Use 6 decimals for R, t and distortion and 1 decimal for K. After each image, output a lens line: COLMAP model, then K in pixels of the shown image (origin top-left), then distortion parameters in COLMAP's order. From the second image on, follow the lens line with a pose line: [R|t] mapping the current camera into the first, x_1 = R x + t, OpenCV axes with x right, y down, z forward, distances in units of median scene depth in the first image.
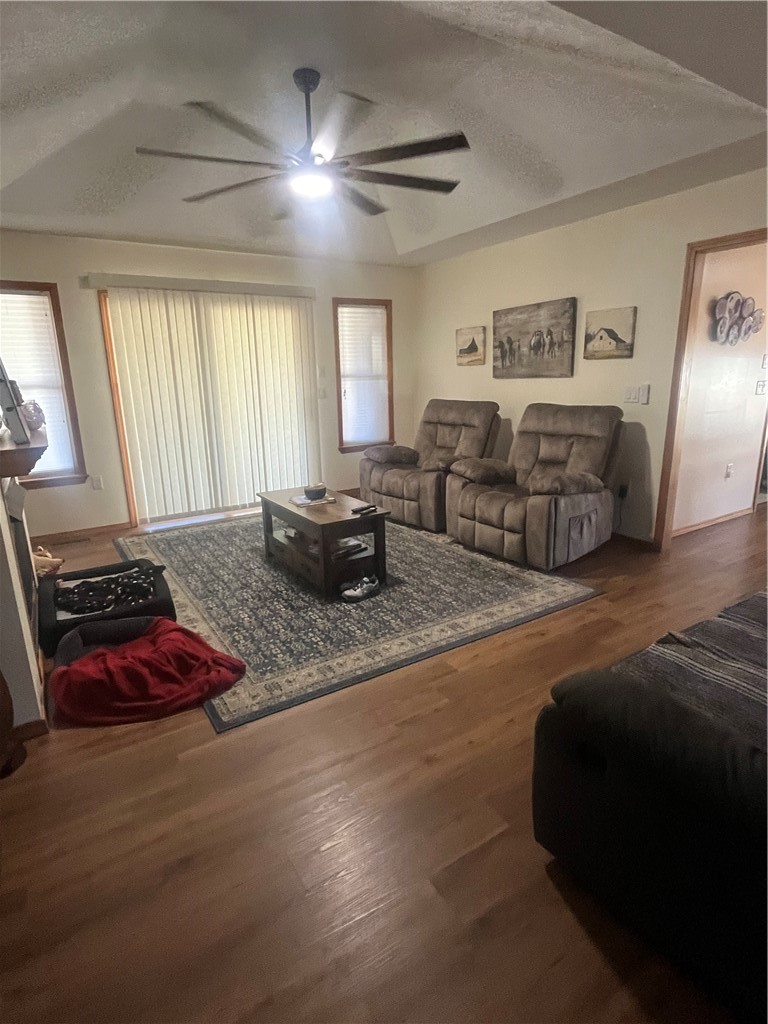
lens RADIAL K [[542.0, 0, 381.5], [0, 542.0, 511.5], [0, 0, 1]] dist [-0.012590, 0.000058]
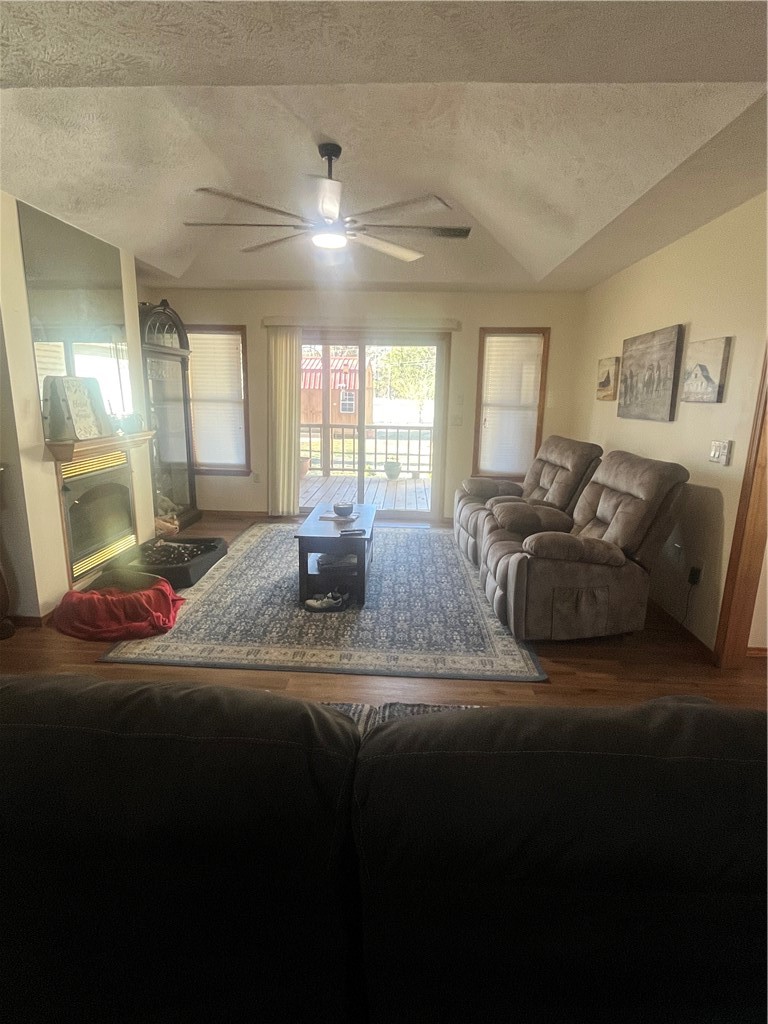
lens RADIAL K [[542.0, 0, 377.9], [0, 542.0, 510.1], [0, 0, 1]] dist [-0.012590, 0.000058]
pose [[0.811222, 0.162076, -0.561827, 0.492300], [-0.180271, 0.983339, 0.023380, -0.065090], [0.556256, 0.082314, 0.826924, 0.114809]]
